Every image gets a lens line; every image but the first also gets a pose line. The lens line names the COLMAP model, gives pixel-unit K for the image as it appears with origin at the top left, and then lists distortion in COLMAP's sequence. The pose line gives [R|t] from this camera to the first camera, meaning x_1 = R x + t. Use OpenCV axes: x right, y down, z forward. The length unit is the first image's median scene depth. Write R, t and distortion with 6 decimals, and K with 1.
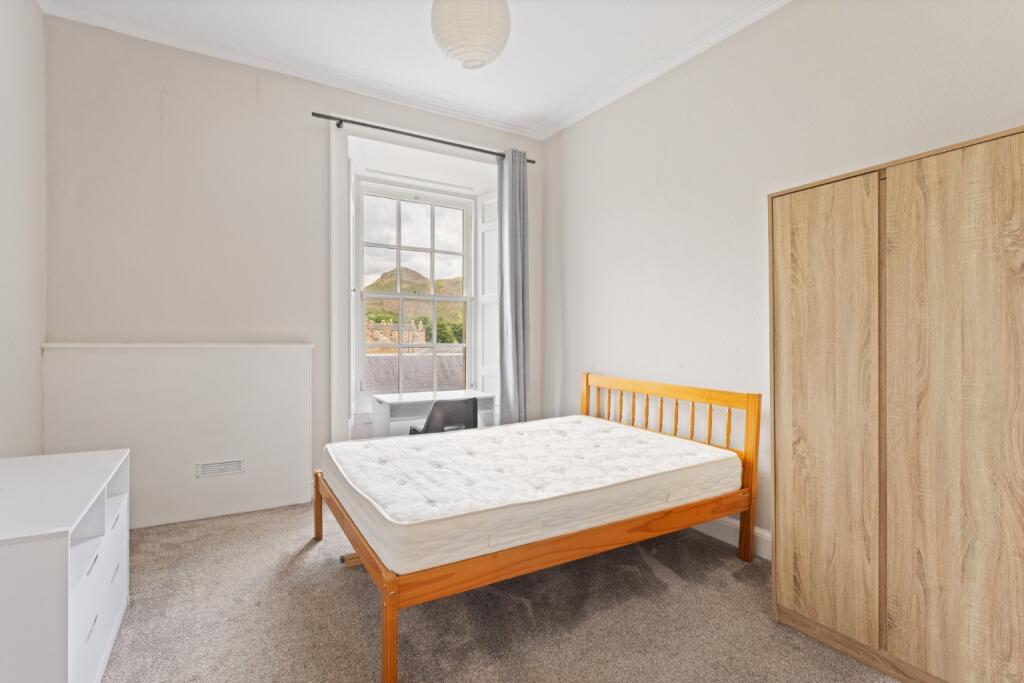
lens RADIAL K [[489.5, 0, 508.1], [0, 489.5, 343.4], [0, 0, 1]] dist [0.016372, 0.001190]
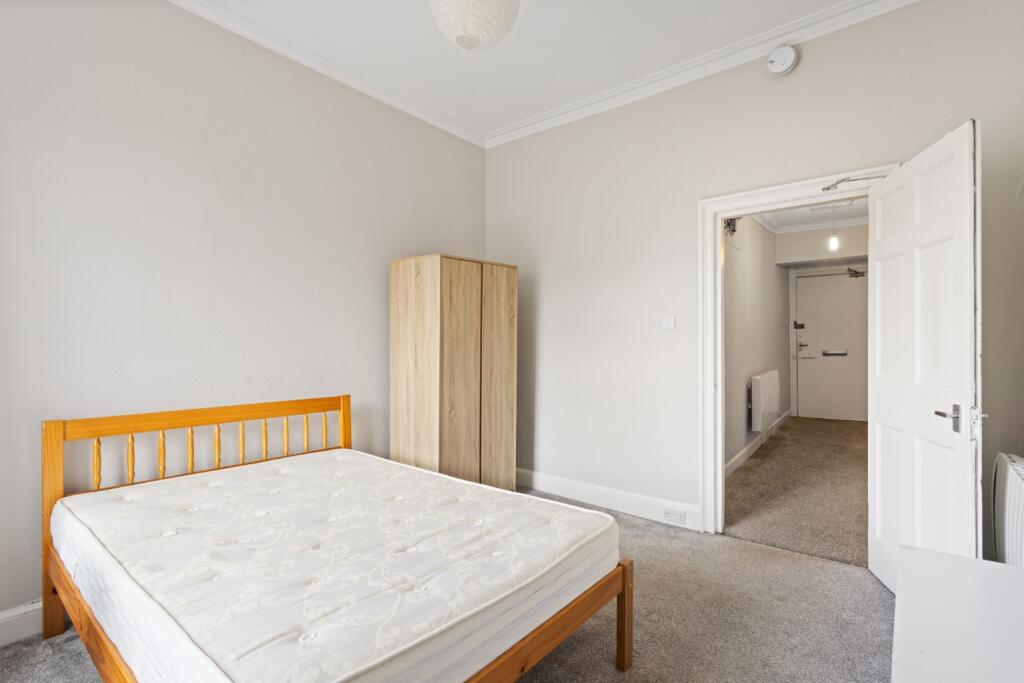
lens RADIAL K [[489.5, 0, 514.8], [0, 489.5, 341.8], [0, 0, 1]] dist [0.016372, 0.001190]
pose [[-0.338890, -0.004662, 0.940814, -1.138840], [0.021595, 0.999686, 0.012732, -0.050934], [-0.940578, 0.024632, -0.338683, 1.513491]]
